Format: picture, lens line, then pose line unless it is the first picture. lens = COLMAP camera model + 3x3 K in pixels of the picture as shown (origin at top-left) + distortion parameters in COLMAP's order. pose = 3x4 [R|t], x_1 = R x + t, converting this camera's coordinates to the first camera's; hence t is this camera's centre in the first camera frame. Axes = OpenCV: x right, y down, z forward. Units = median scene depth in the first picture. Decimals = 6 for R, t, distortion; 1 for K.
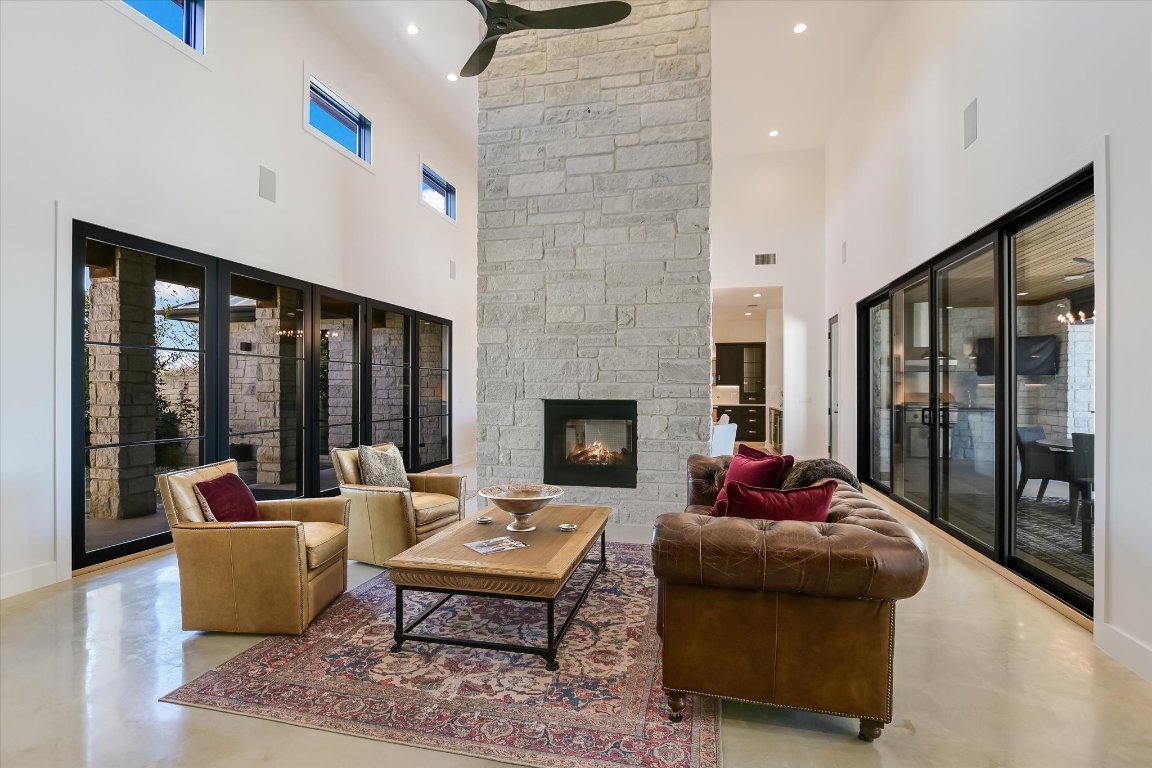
lens RADIAL K [[553.2, 0, 574.5], [0, 553.2, 385.6], [0, 0, 1]] dist [0.000751, 0.004187]
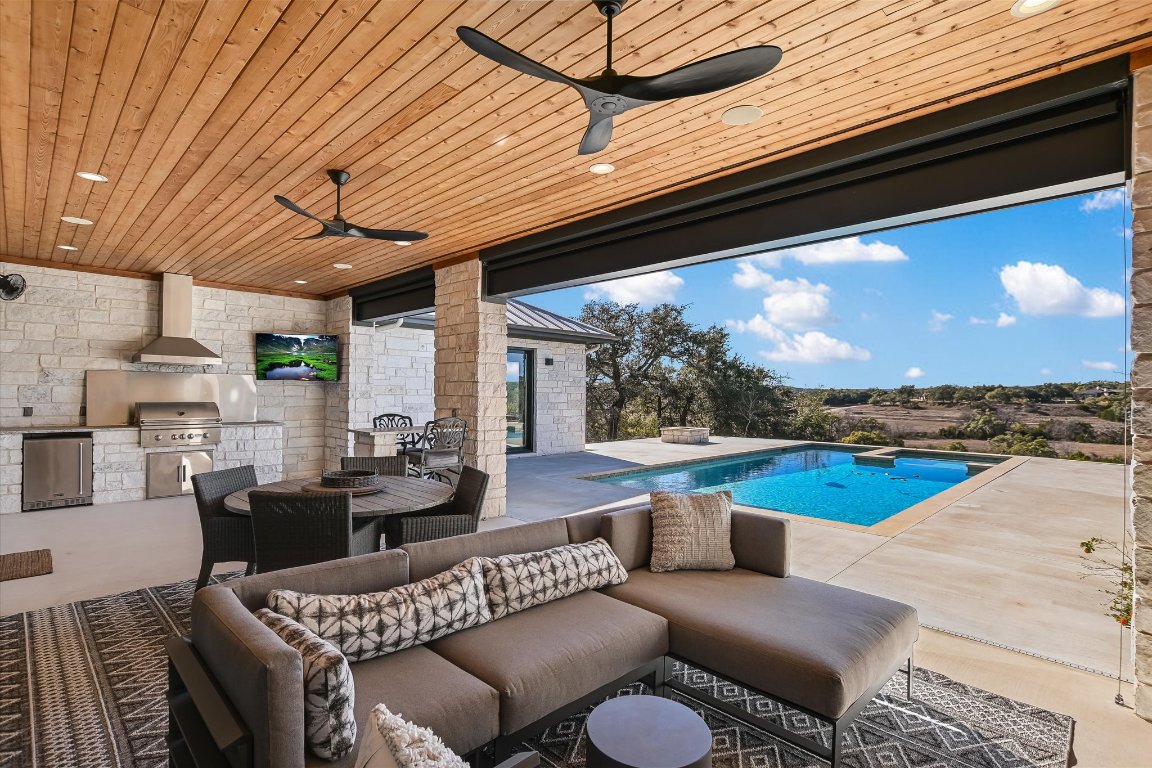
lens RADIAL K [[553.2, 0, 575.3], [0, 553.2, 386.7], [0, 0, 1]] dist [0.000751, 0.004187]
pose [[0.512094, 0.002450, 0.858926, 0.313478], [-0.004281, 0.999991, -0.000301, -0.012567], [-0.858919, -0.003523, 0.512100, 0.235123]]
